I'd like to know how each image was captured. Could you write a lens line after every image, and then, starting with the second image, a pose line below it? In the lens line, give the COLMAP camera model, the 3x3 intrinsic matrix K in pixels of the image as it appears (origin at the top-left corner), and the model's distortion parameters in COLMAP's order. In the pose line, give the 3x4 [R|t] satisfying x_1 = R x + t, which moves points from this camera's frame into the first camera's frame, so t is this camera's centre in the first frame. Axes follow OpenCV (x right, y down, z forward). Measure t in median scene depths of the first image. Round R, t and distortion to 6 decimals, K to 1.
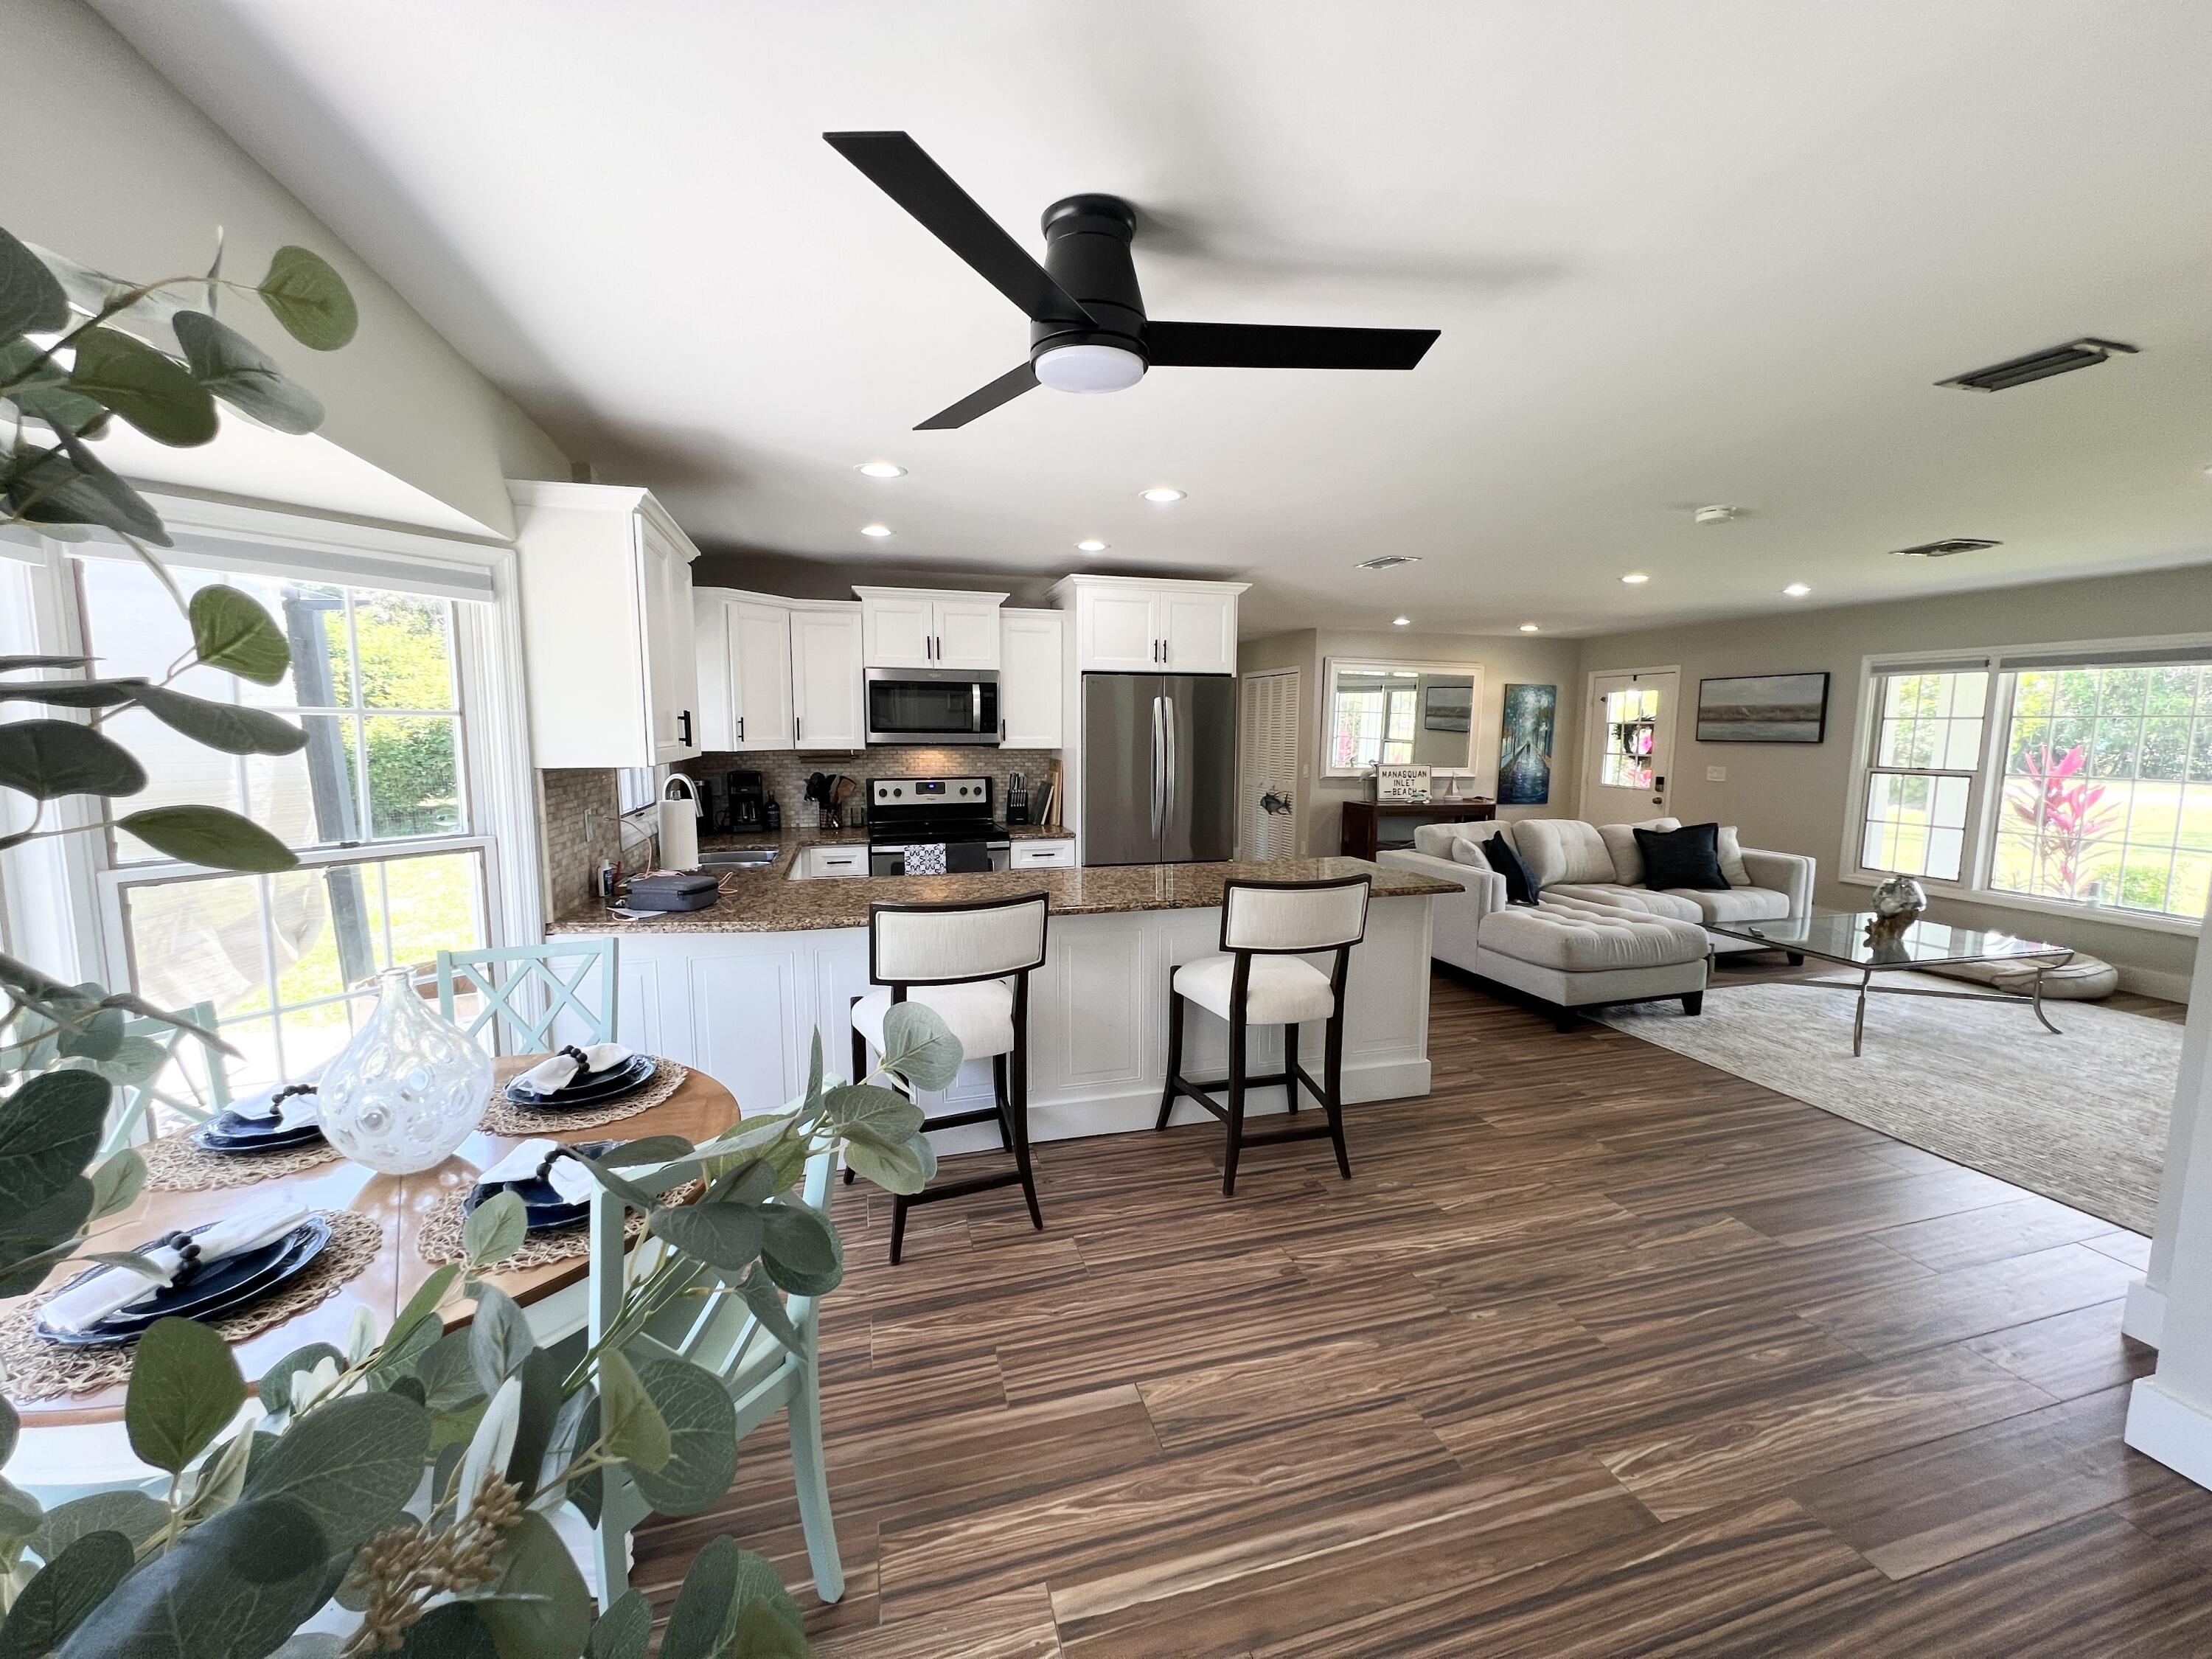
lens RADIAL K [[886.5, 0, 1106.7], [0, 886.5, 832.5], [0, 0, 1]] dist [-0.001203, 0.000560]
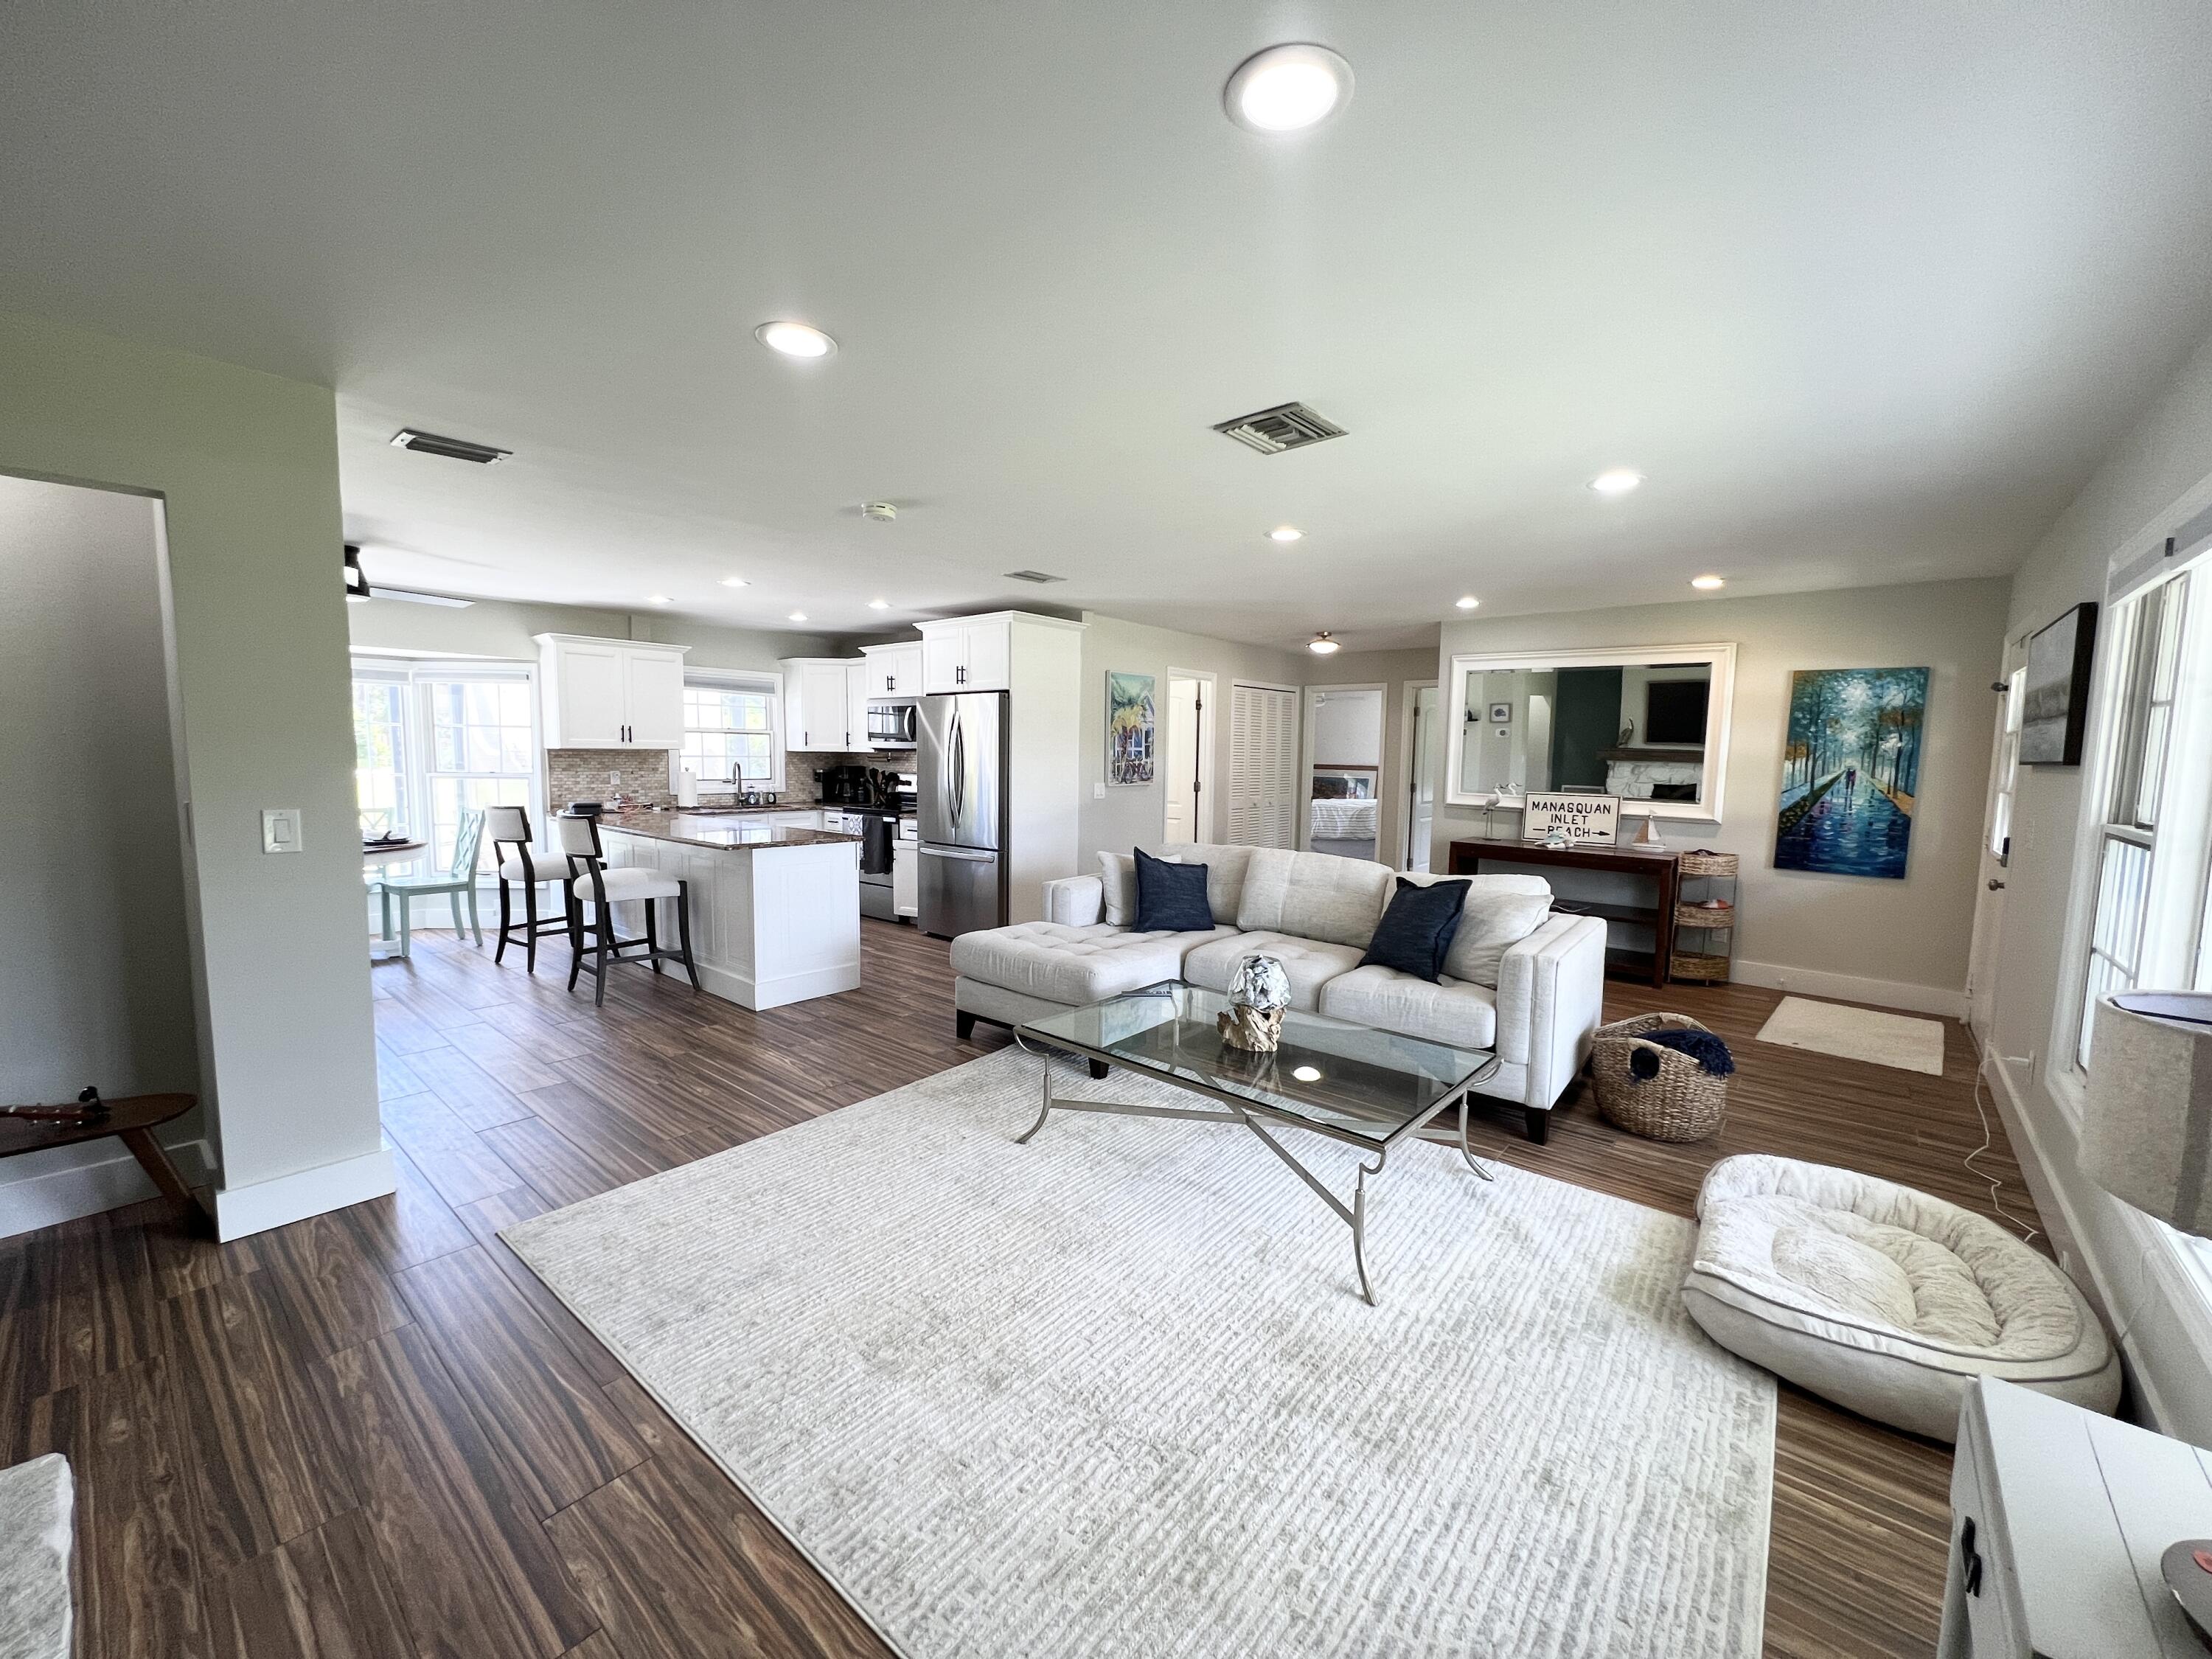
lens RADIAL K [[886.5, 0, 1110.2], [0, 886.5, 835.9], [0, 0, 1]] dist [-0.001203, 0.000560]
pose [[0.553870, 0.082553, -0.828501, 1.207084], [-0.109210, 0.993679, 0.026002, -0.034634], [0.825410, 0.076079, 0.559384, 0.486348]]
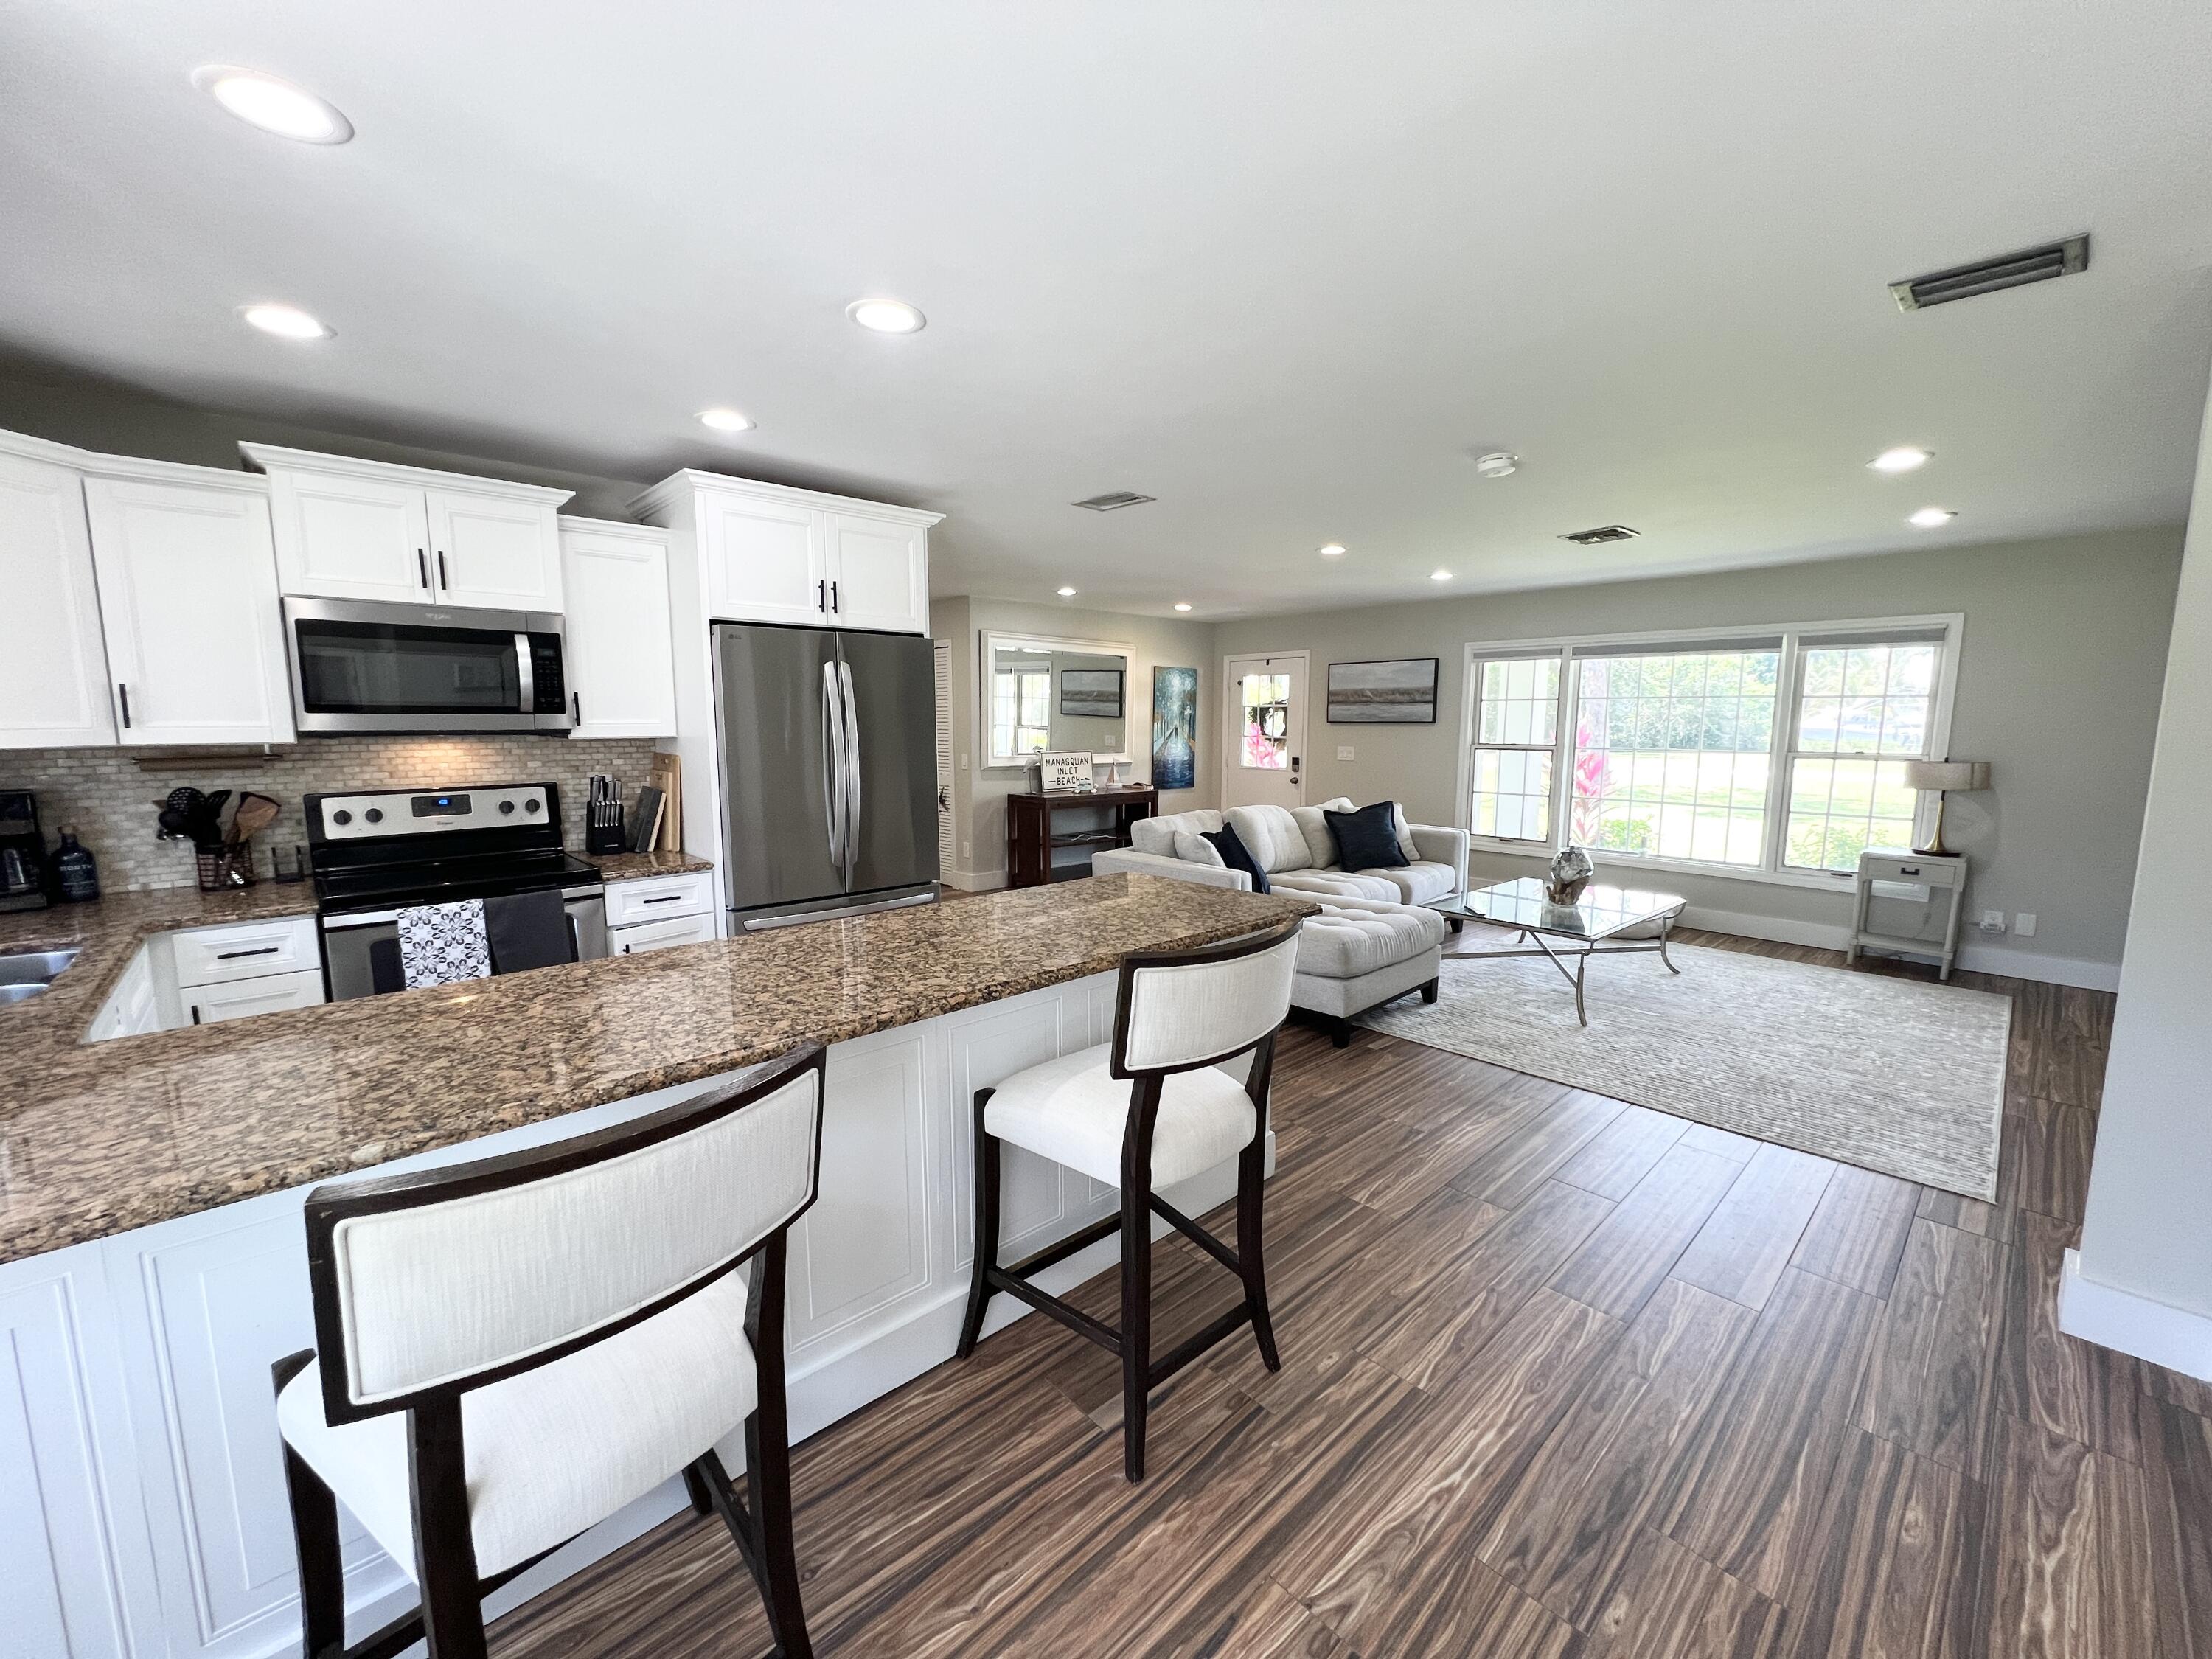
lens RADIAL K [[886.5, 0, 1109.4], [0, 886.5, 830.9], [0, 0, 1]] dist [-0.001203, 0.000560]
pose [[0.893282, -0.061861, 0.445219, -0.064051], [0.057776, 0.998070, 0.022756, -0.020972], [-0.445768, 0.005396, 0.895132, 0.263111]]
